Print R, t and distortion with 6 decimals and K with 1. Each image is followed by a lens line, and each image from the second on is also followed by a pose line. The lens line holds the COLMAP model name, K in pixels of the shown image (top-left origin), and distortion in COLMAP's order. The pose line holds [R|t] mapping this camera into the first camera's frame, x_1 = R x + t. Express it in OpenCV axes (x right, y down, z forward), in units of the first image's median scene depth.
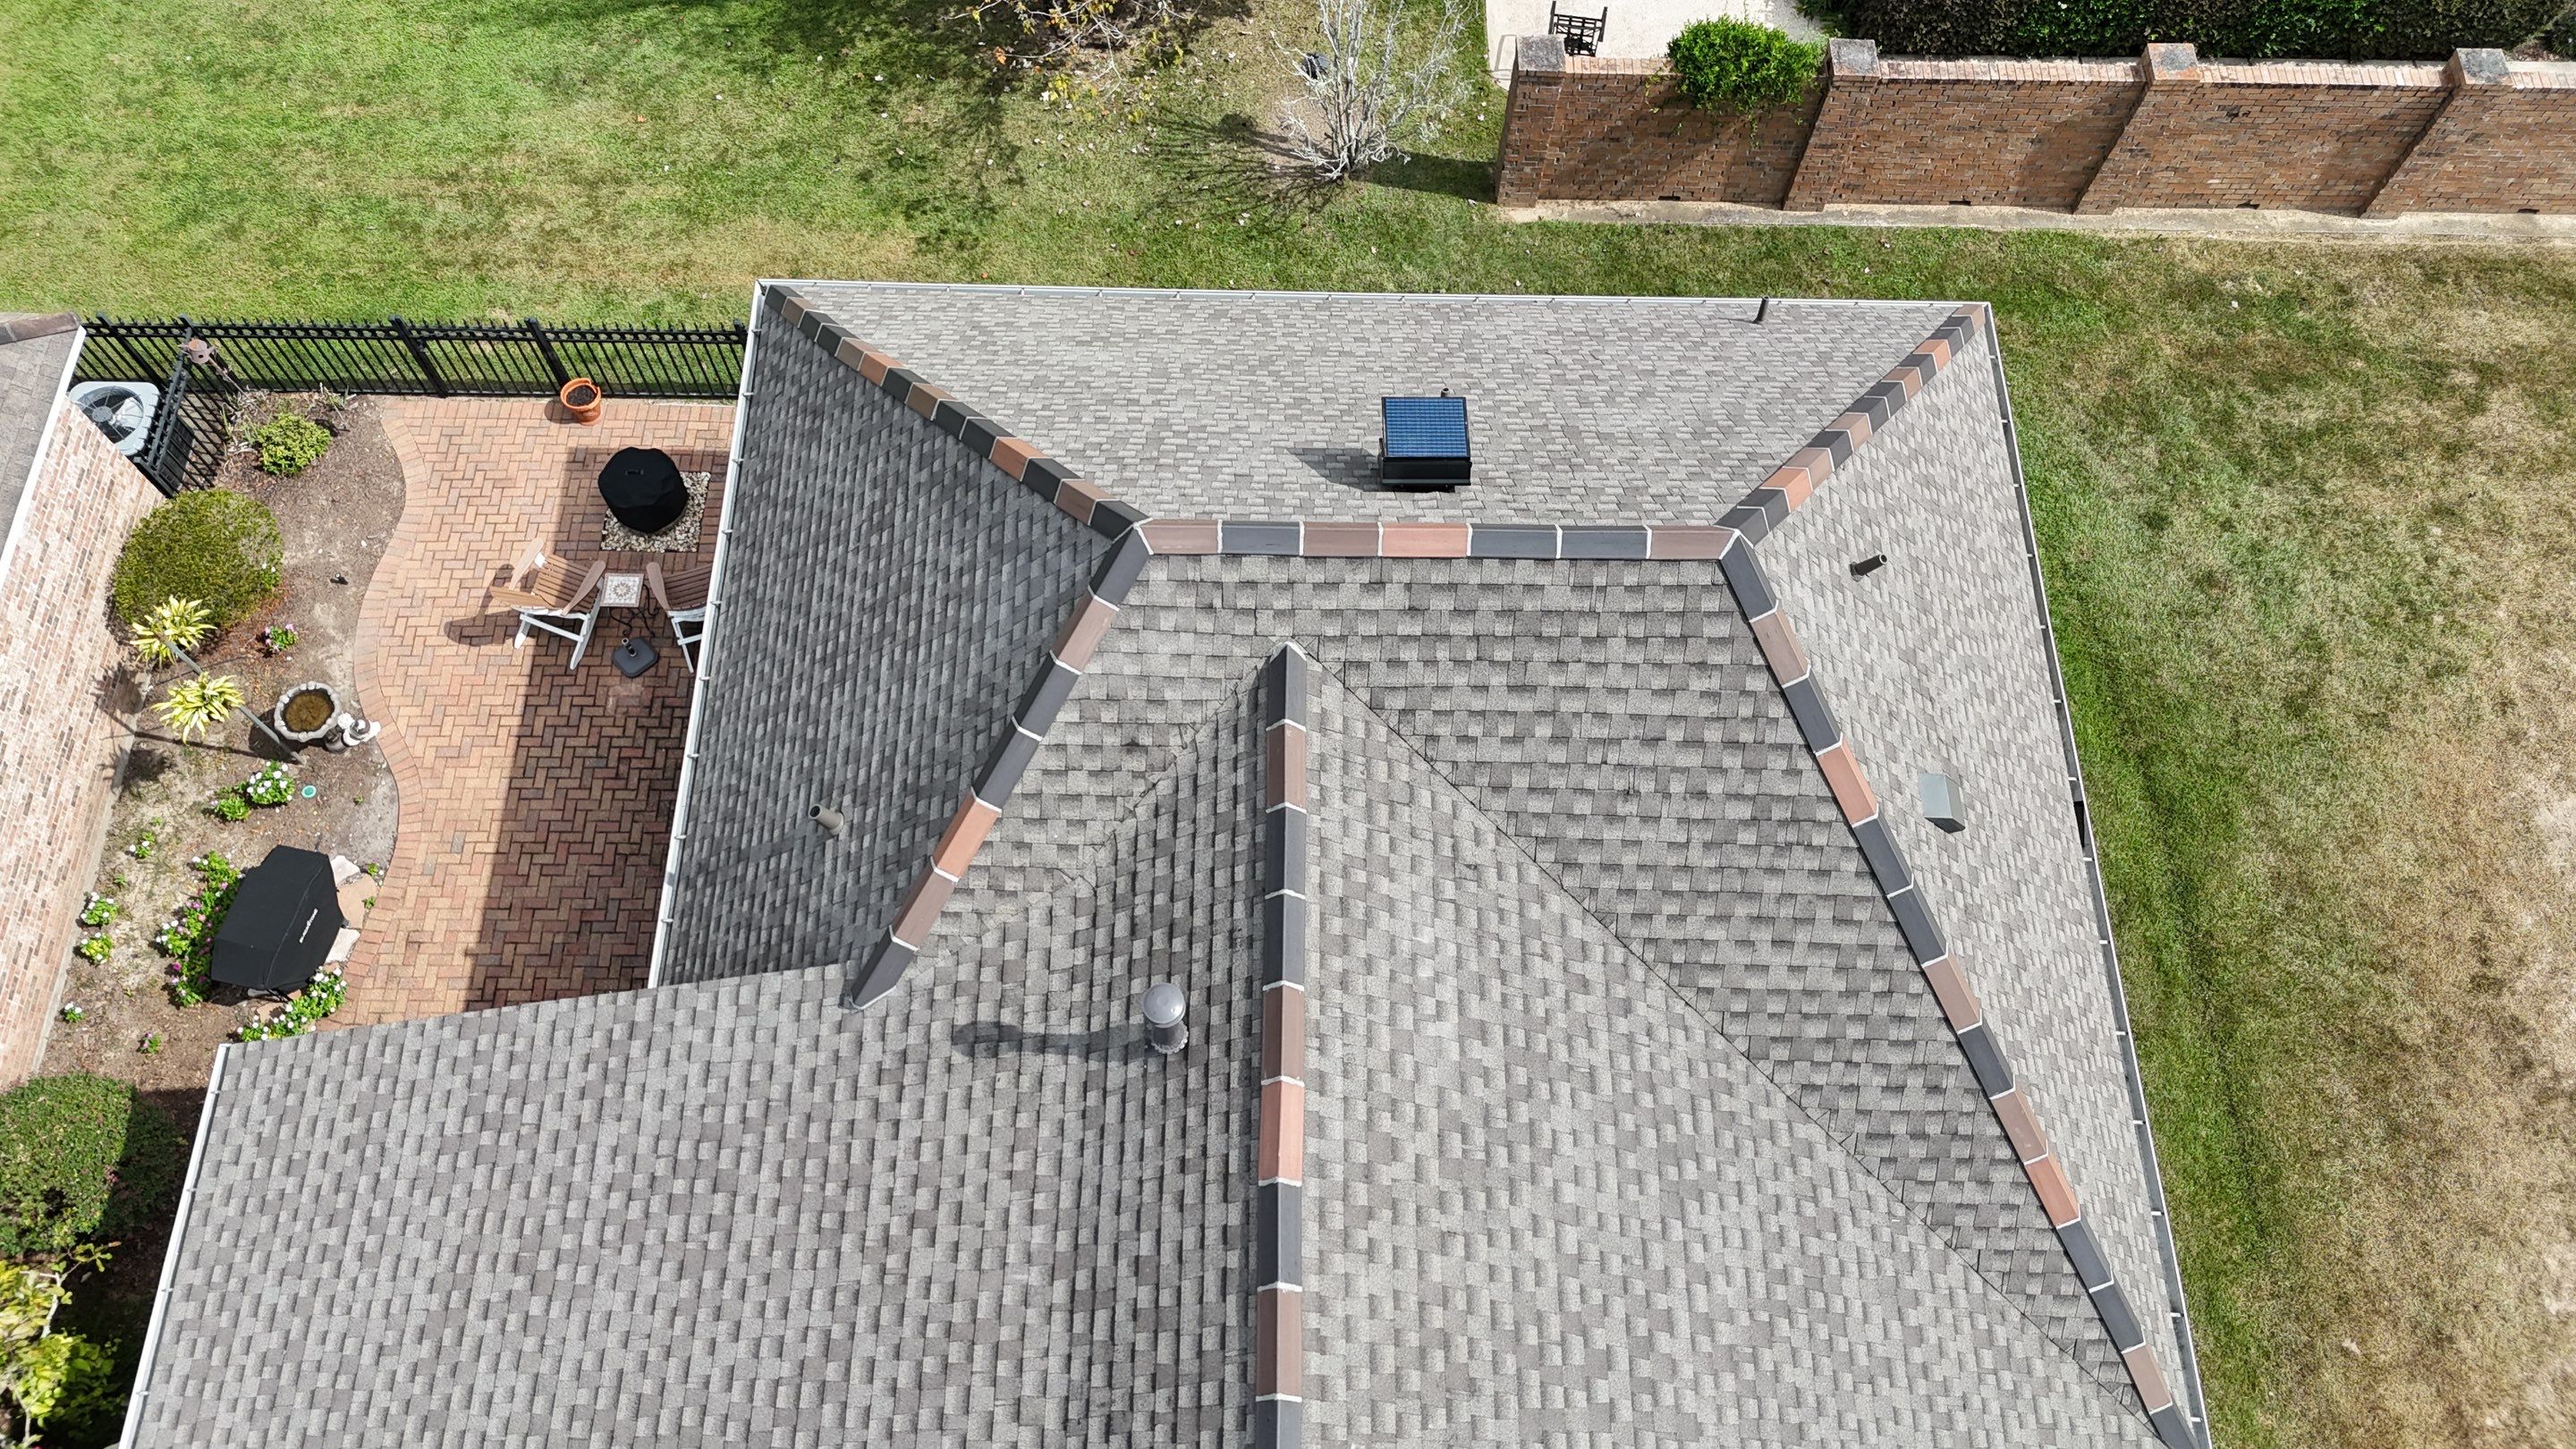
lens RADIAL K [[1887.0, 0, 1288.0], [0, 1887.0, 724.5], [0, 0, 1]] dist [0.067323, -0.049776]
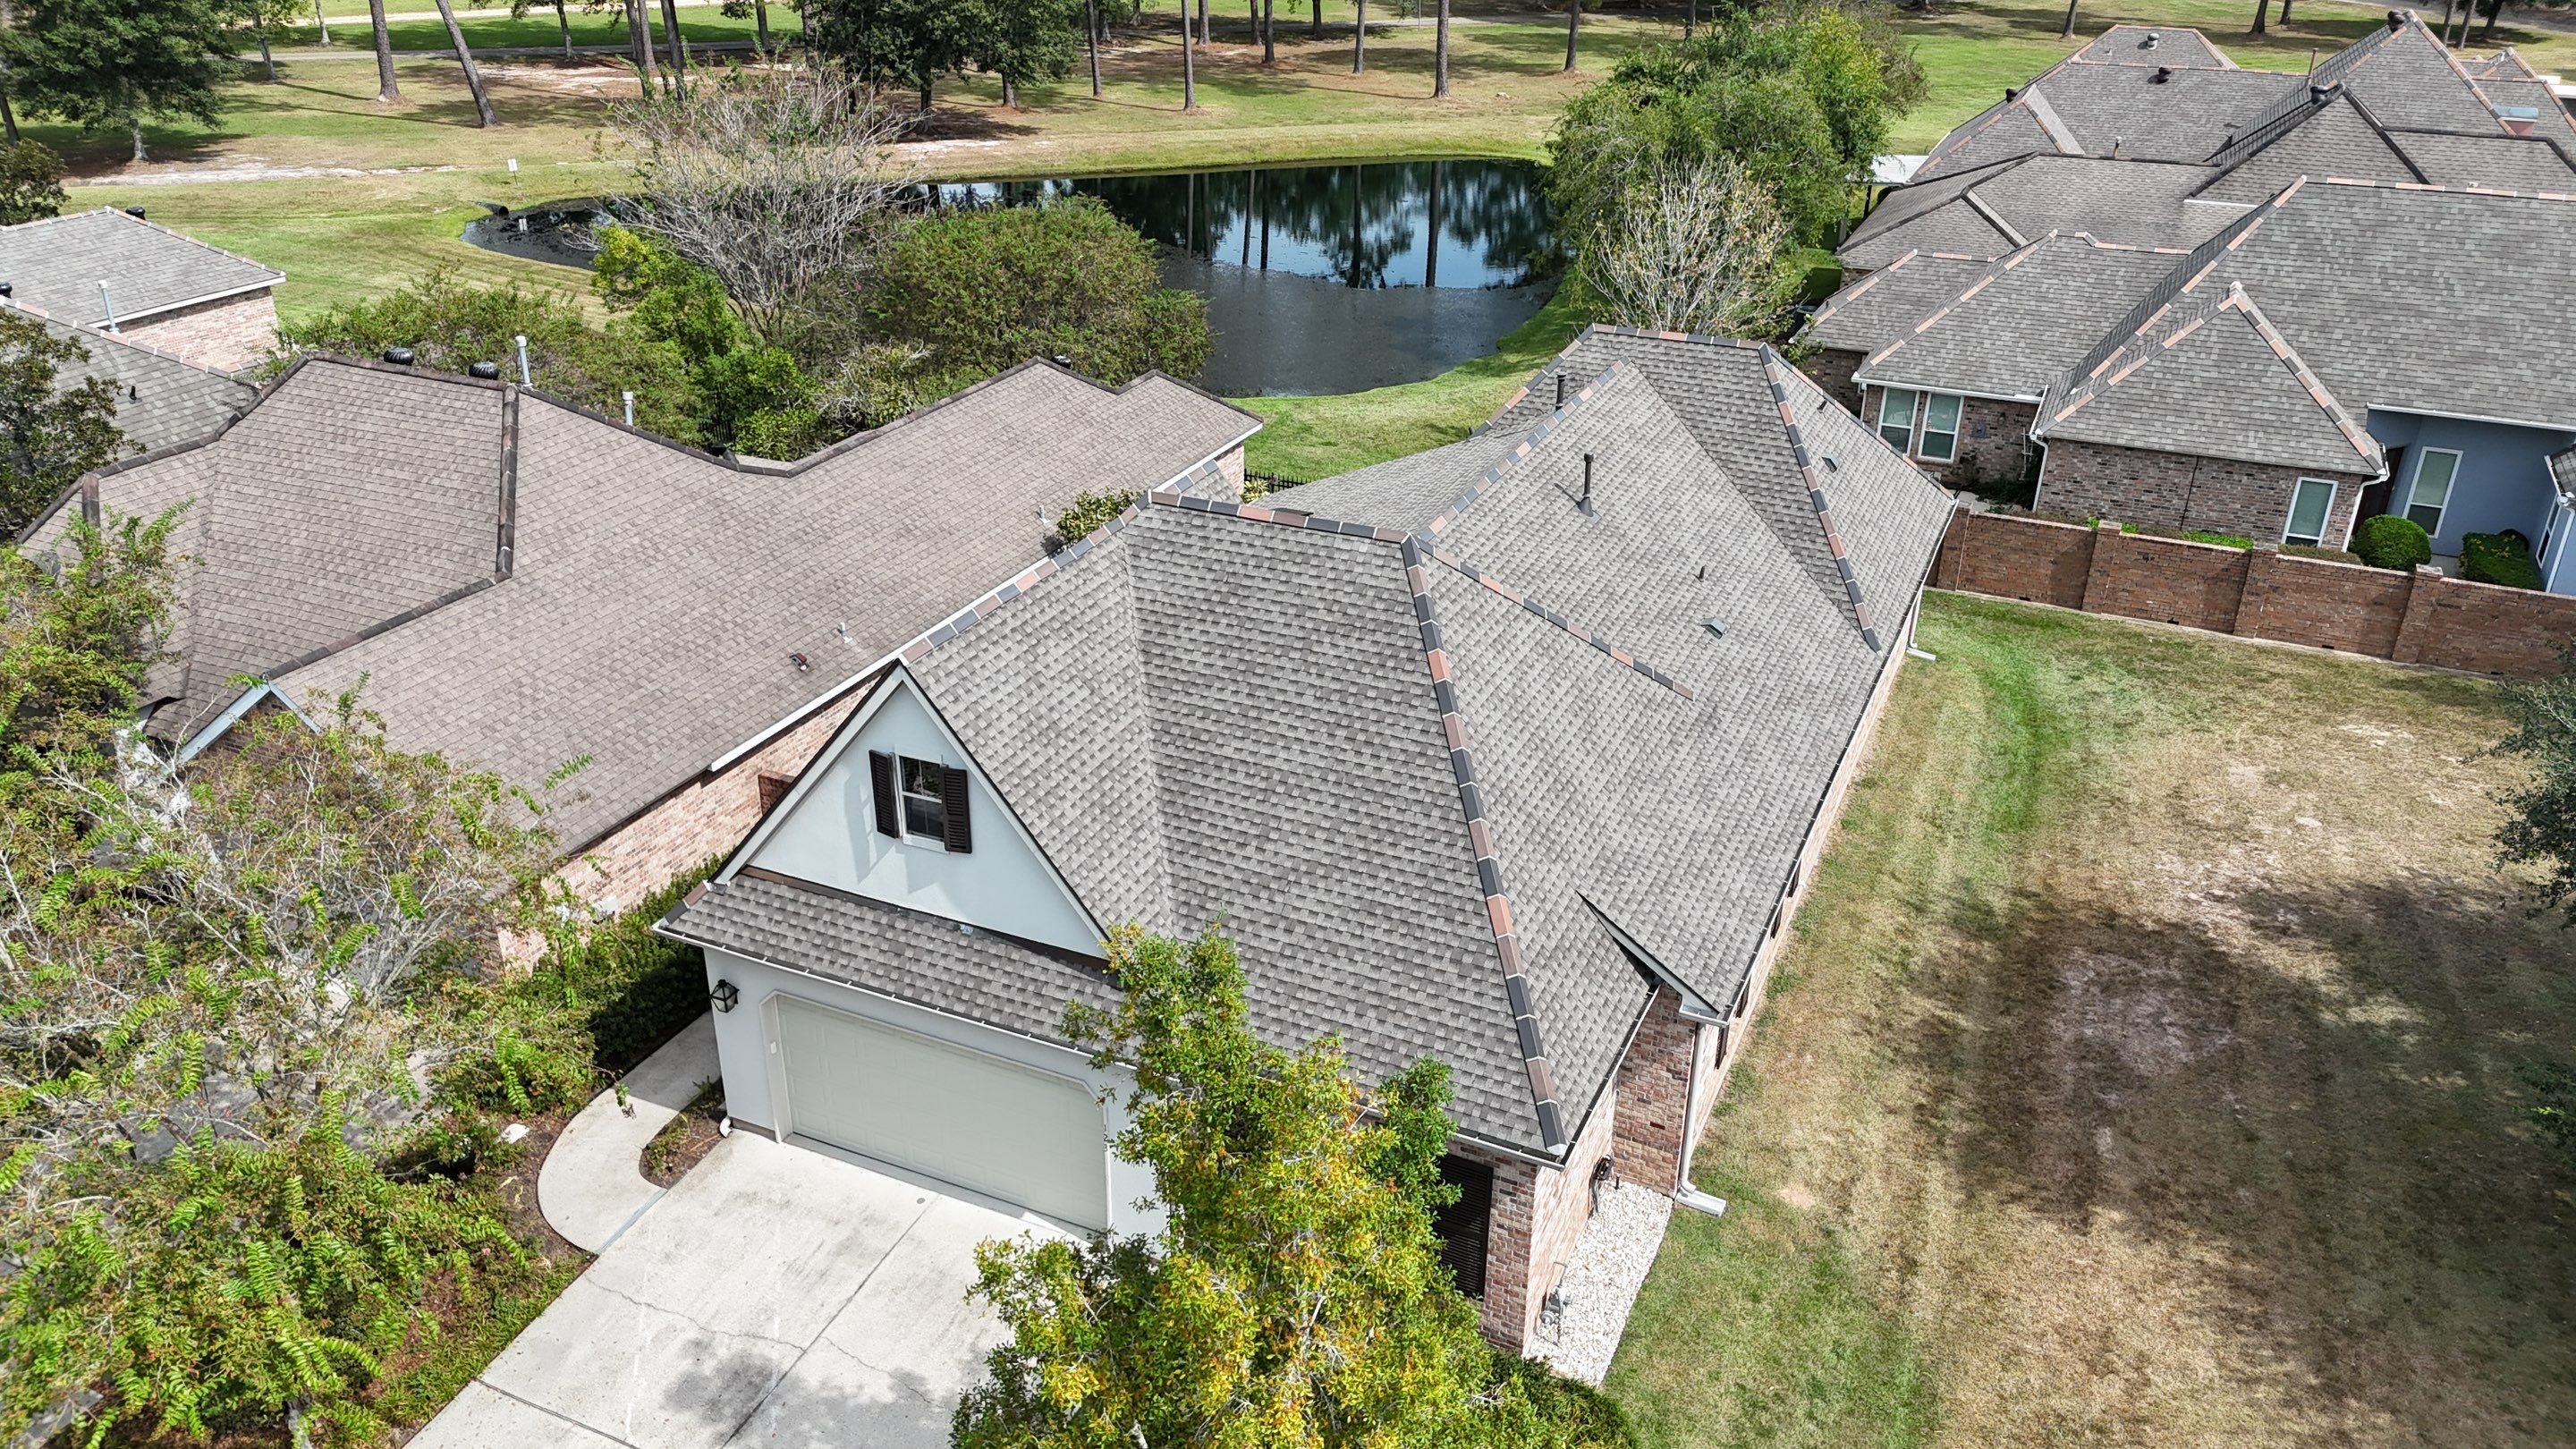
lens RADIAL K [[1907.4, 0, 1288.0], [0, 1907.4, 724.5], [0, 0, 1]] dist [0.056572, -0.046739]
pose [[0.910239, 0.172196, -0.376580, 0.523915], [-0.371240, 0.742212, -0.557944, 1.588845], [0.183427, 0.647665, 0.739517, -0.757239]]
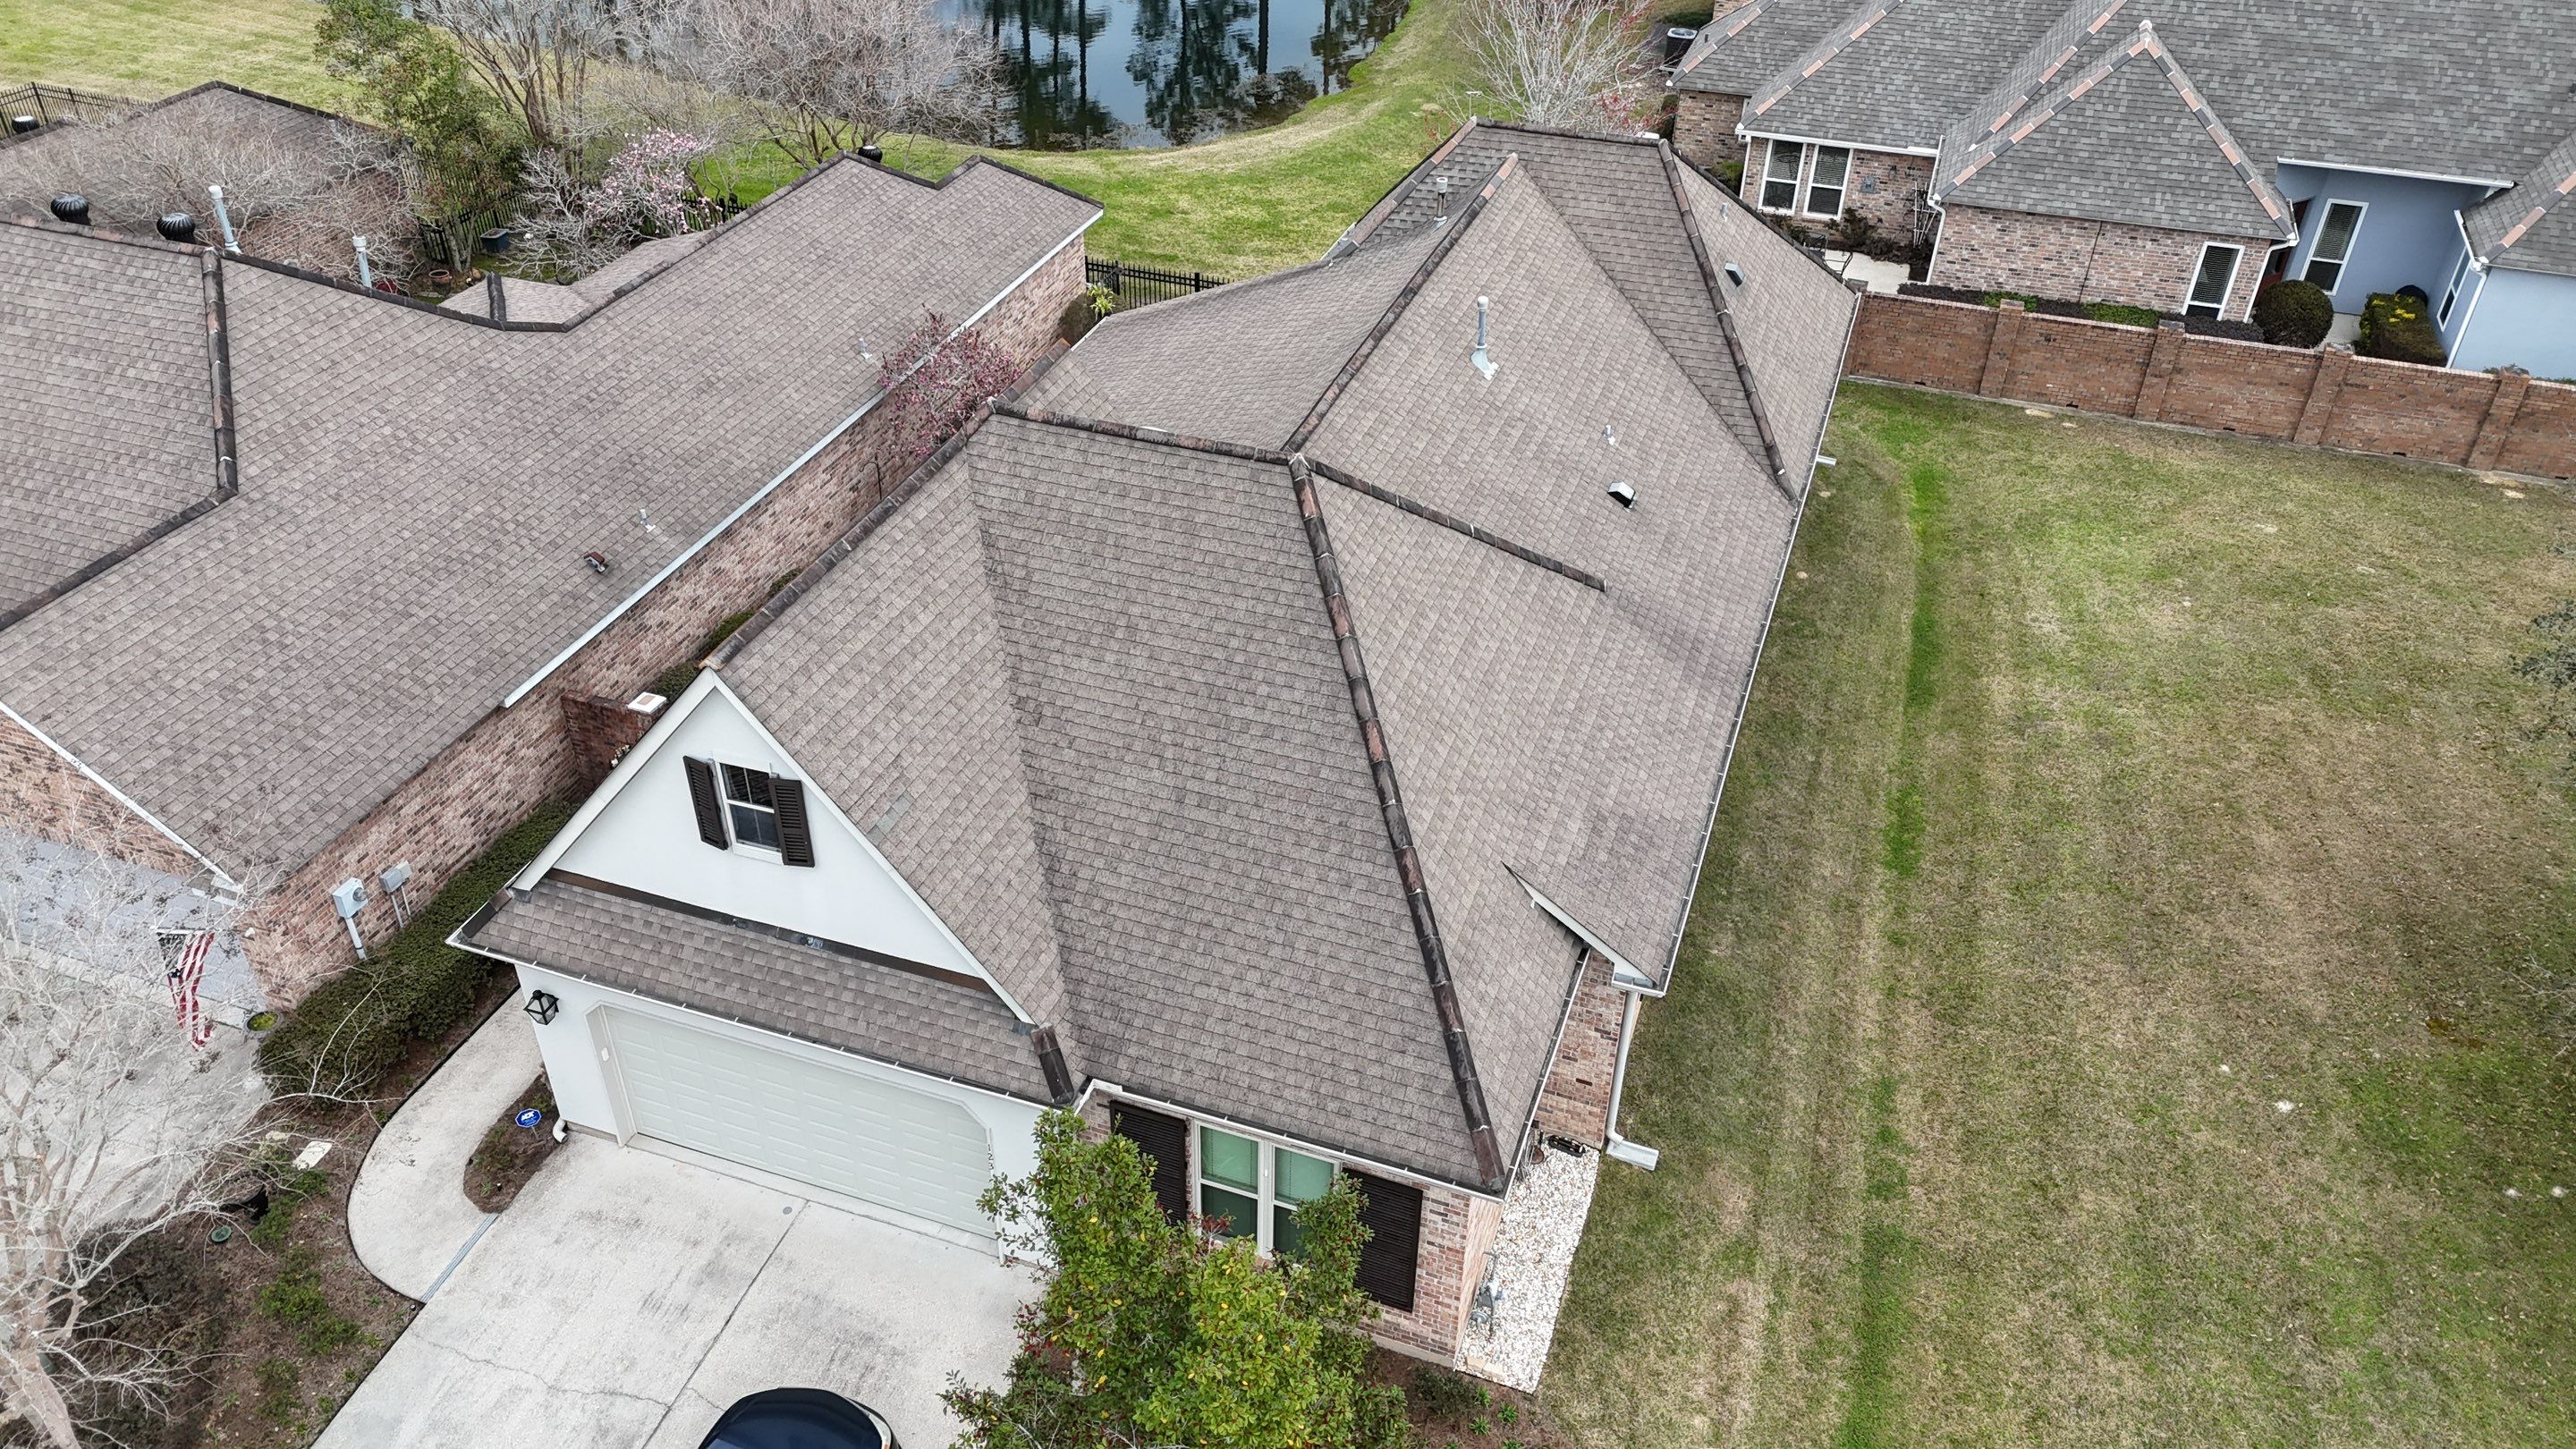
lens RADIAL K [[1887.0, 0, 1288.0], [0, 1887.0, 724.5], [0, 0, 1]] dist [0.067323, -0.049776]
pose [[0.944050, 0.186527, -0.271987, 0.406191], [-0.296341, 0.841709, -0.451341, 1.359287], [0.144746, 0.506689, 0.849891, -0.734313]]
